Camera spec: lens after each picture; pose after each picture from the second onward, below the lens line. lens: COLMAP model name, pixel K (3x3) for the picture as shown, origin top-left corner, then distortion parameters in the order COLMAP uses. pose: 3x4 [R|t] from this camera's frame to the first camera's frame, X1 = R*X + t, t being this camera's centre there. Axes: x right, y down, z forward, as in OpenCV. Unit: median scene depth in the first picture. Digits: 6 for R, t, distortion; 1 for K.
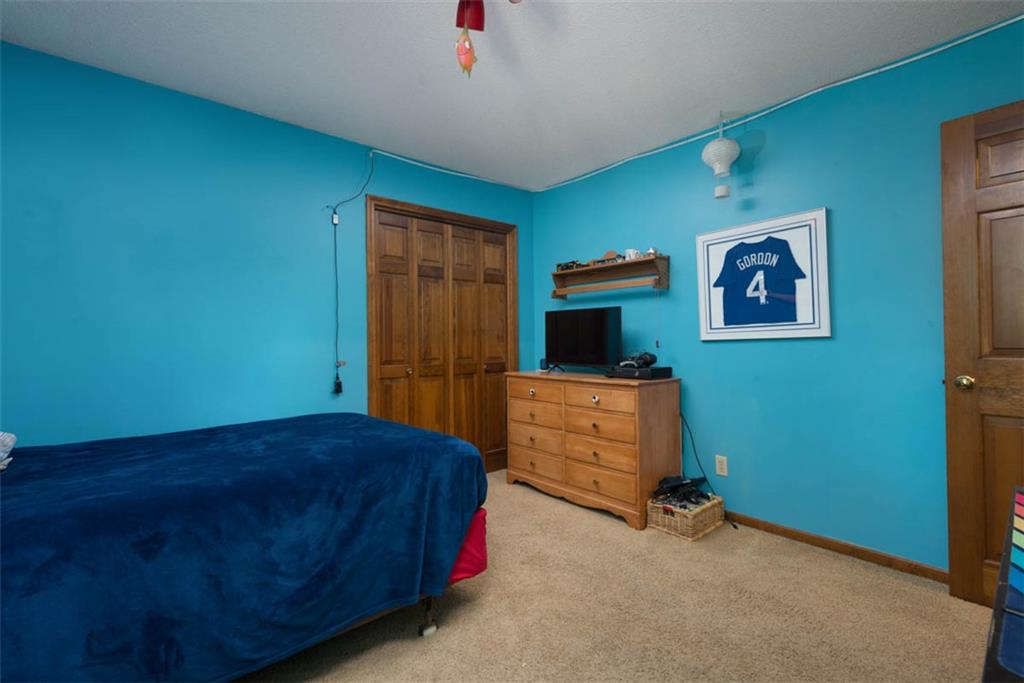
lens RADIAL K [[463.2, 0, 515.1], [0, 463.2, 339.4], [0, 0, 1]] dist [0.002746, 0.000200]
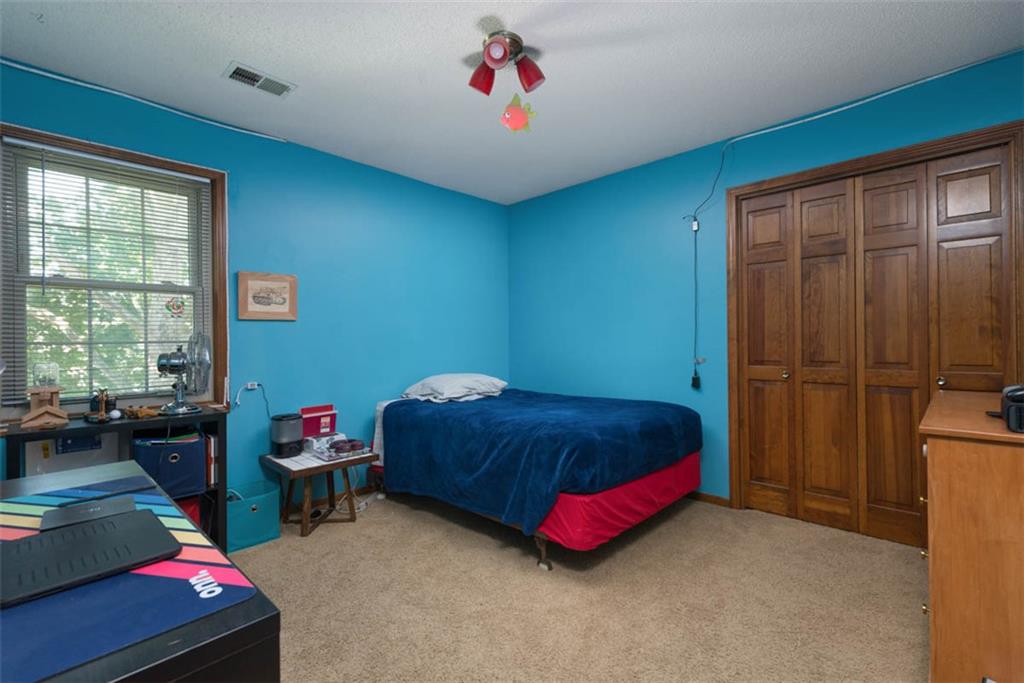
lens RADIAL K [[463.2, 0, 514.9], [0, 463.2, 341.2], [0, 0, 1]] dist [0.002746, 0.000200]
pose [[0.087231, 0.003958, -0.996180, 0.577585], [0.011652, 0.999920, 0.004993, -0.001826], [0.996120, -0.012043, 0.087178, 0.435362]]
